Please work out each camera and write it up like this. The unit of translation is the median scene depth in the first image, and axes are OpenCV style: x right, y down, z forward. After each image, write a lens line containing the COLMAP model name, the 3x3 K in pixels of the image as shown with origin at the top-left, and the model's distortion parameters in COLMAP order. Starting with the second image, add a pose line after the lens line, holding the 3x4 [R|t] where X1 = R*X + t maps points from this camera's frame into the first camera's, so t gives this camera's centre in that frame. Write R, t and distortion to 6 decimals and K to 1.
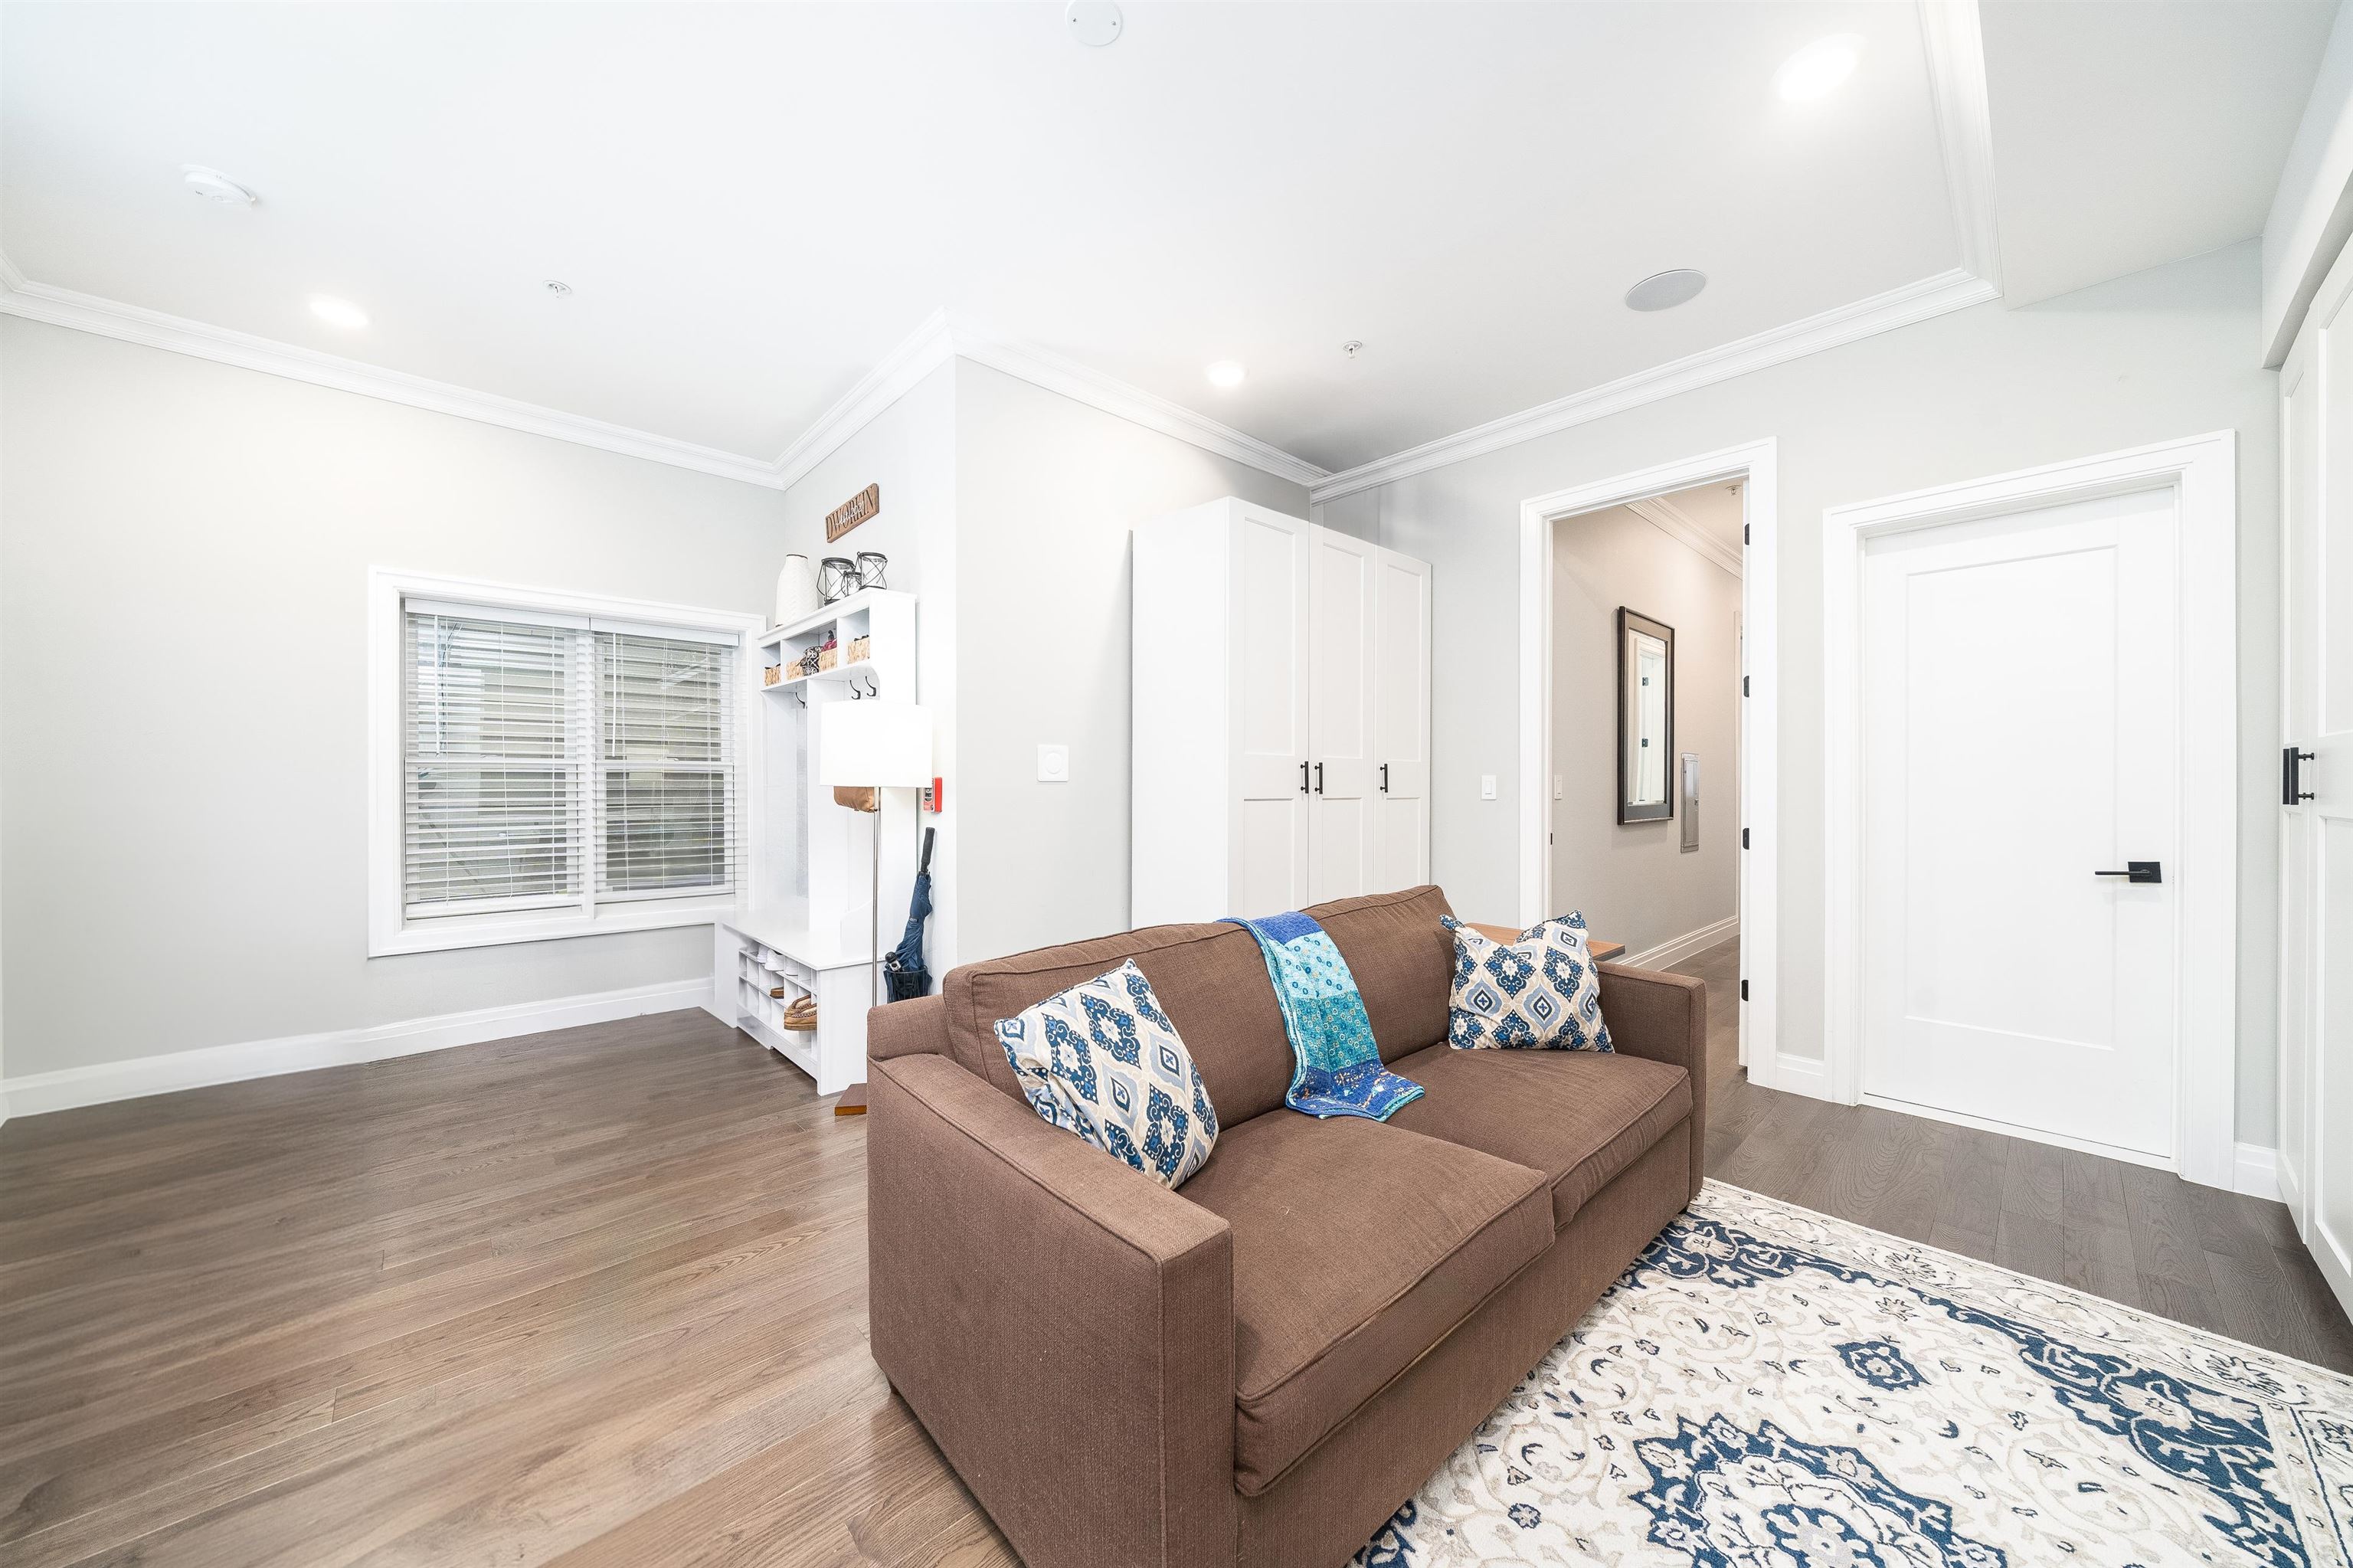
lens RADIAL K [[819.5, 0, 1176.5], [0, 819.5, 784.0], [0, 0, 1]] dist [-0.000399, -0.000003]
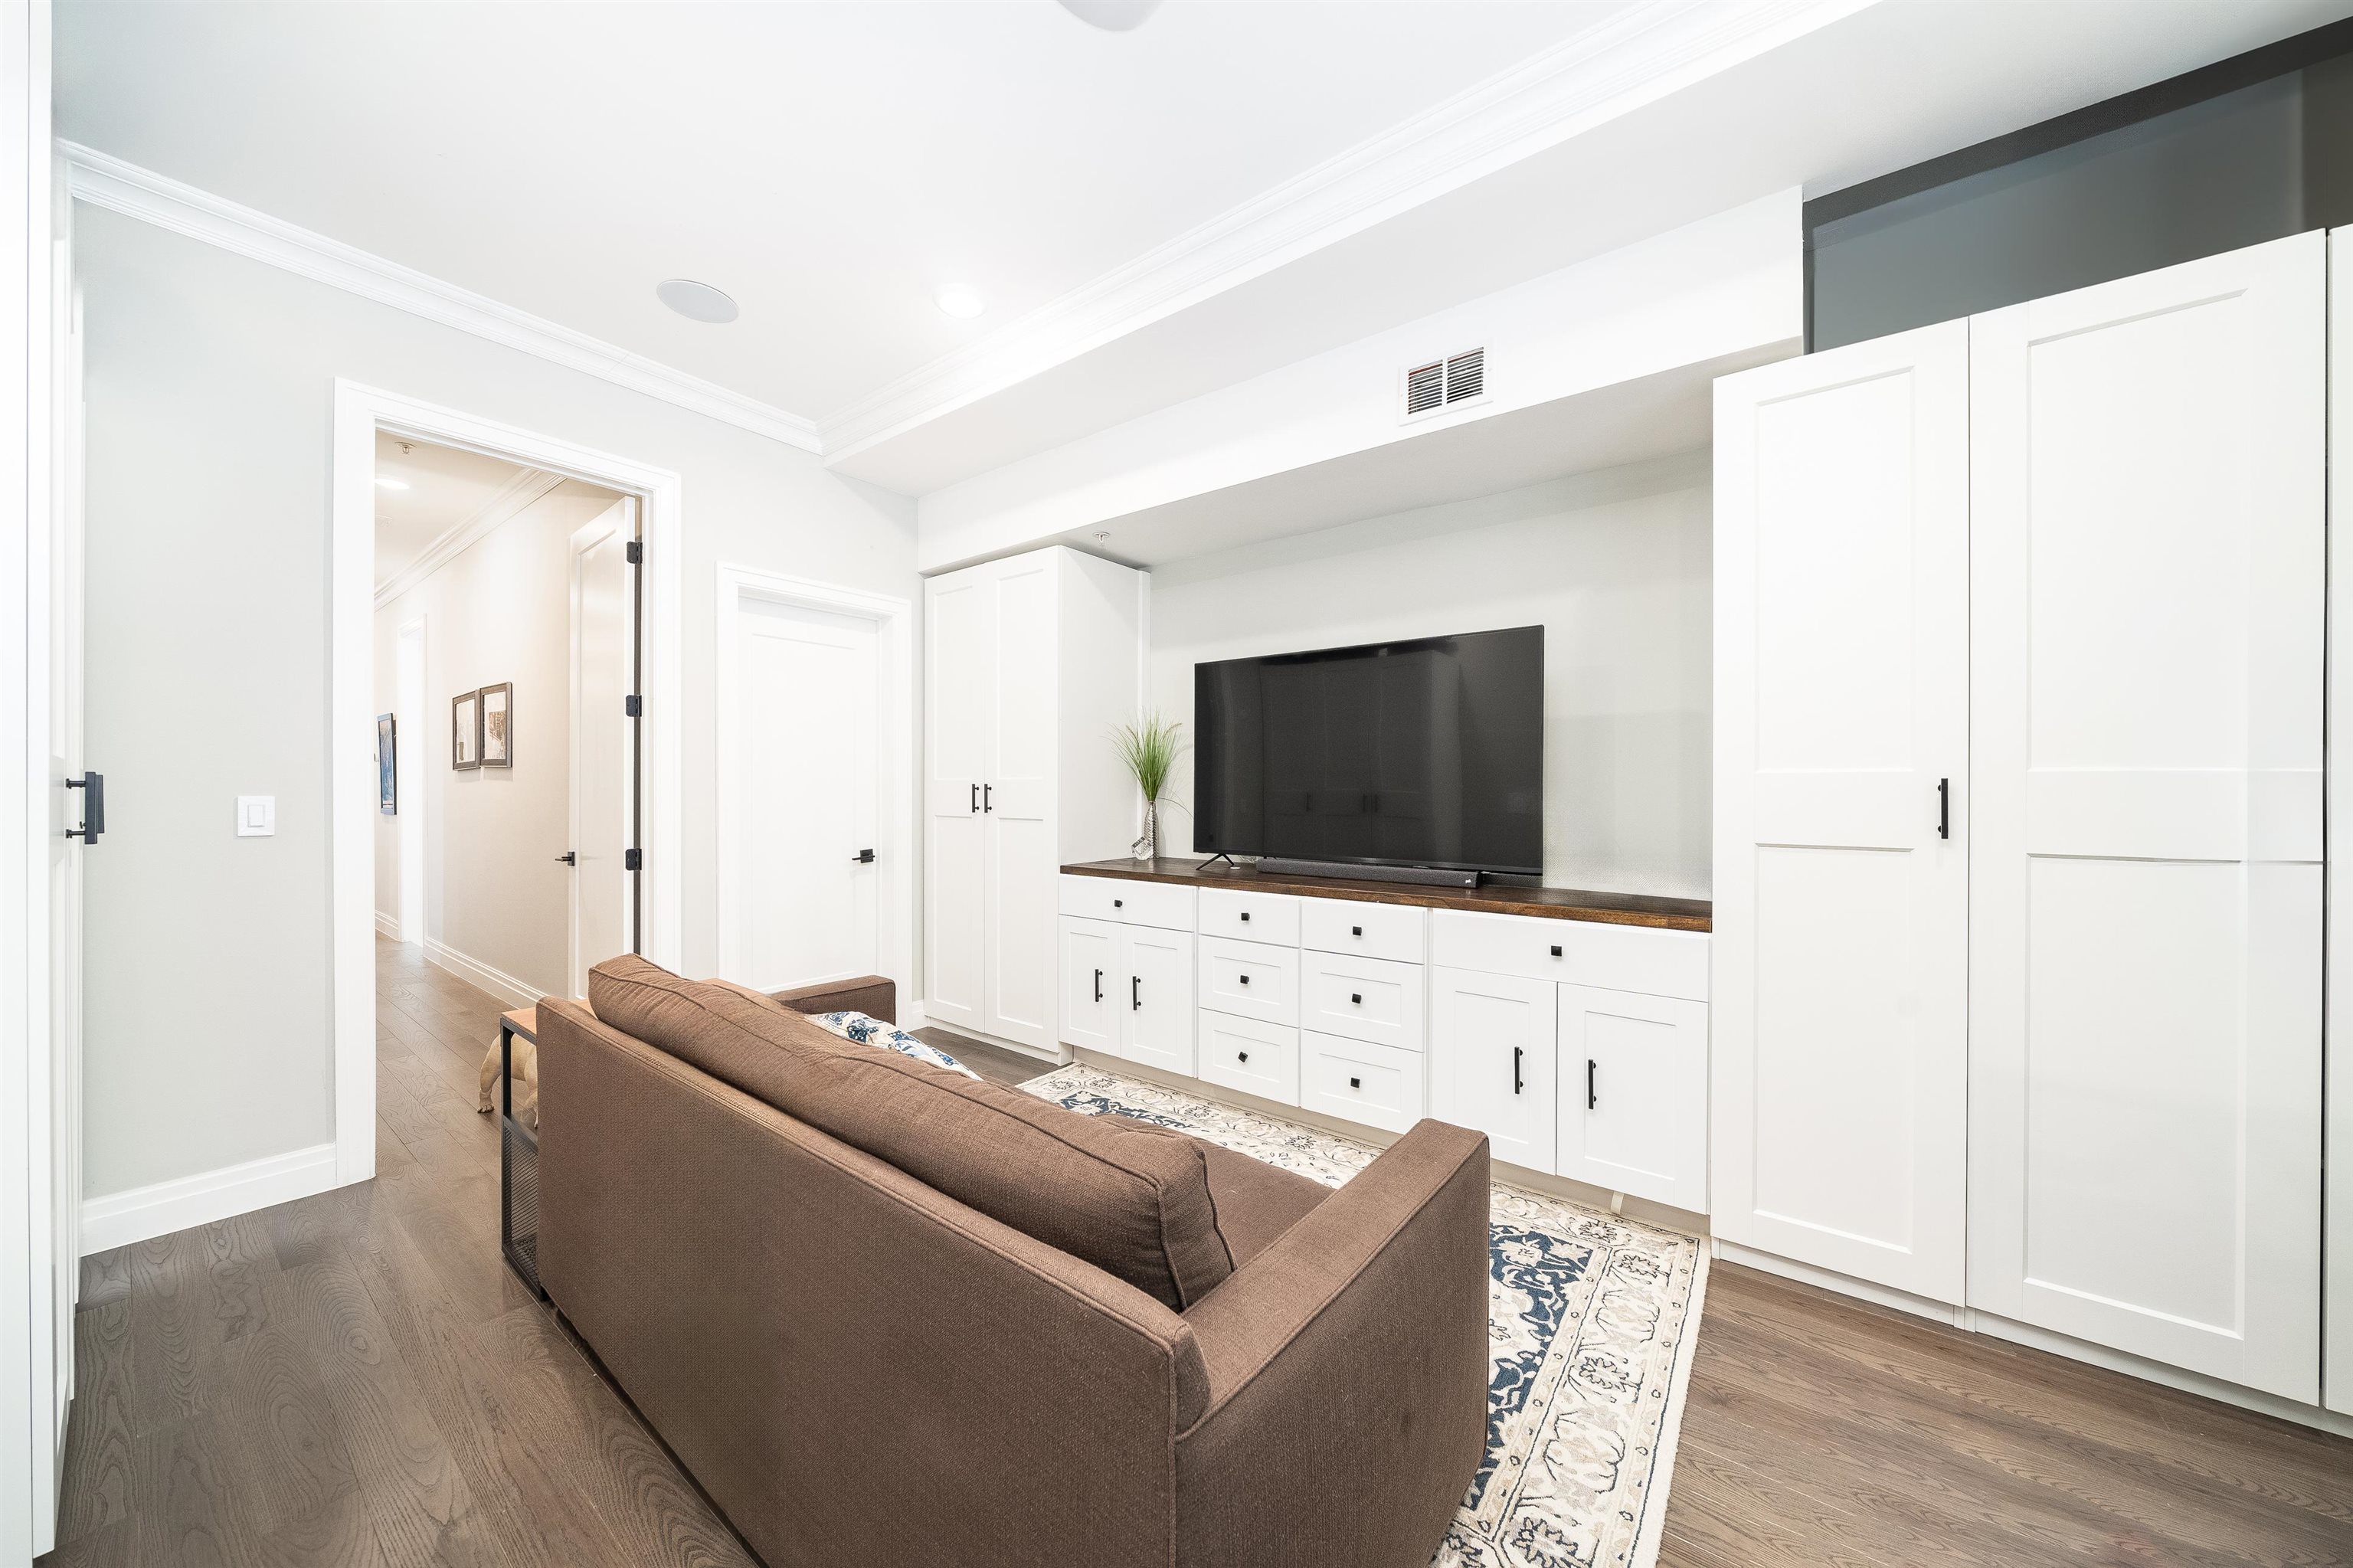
lens RADIAL K [[821.0, 0, 1176.5], [0, 821.0, 784.0], [0, 0, 1]] dist [0.000125, -0.000005]
pose [[-0.169341, 0.013308, 0.985468, -0.565245], [0.008835, 0.999889, -0.011985, -0.009894], [-0.985518, 0.006677, -0.169440, 0.744291]]
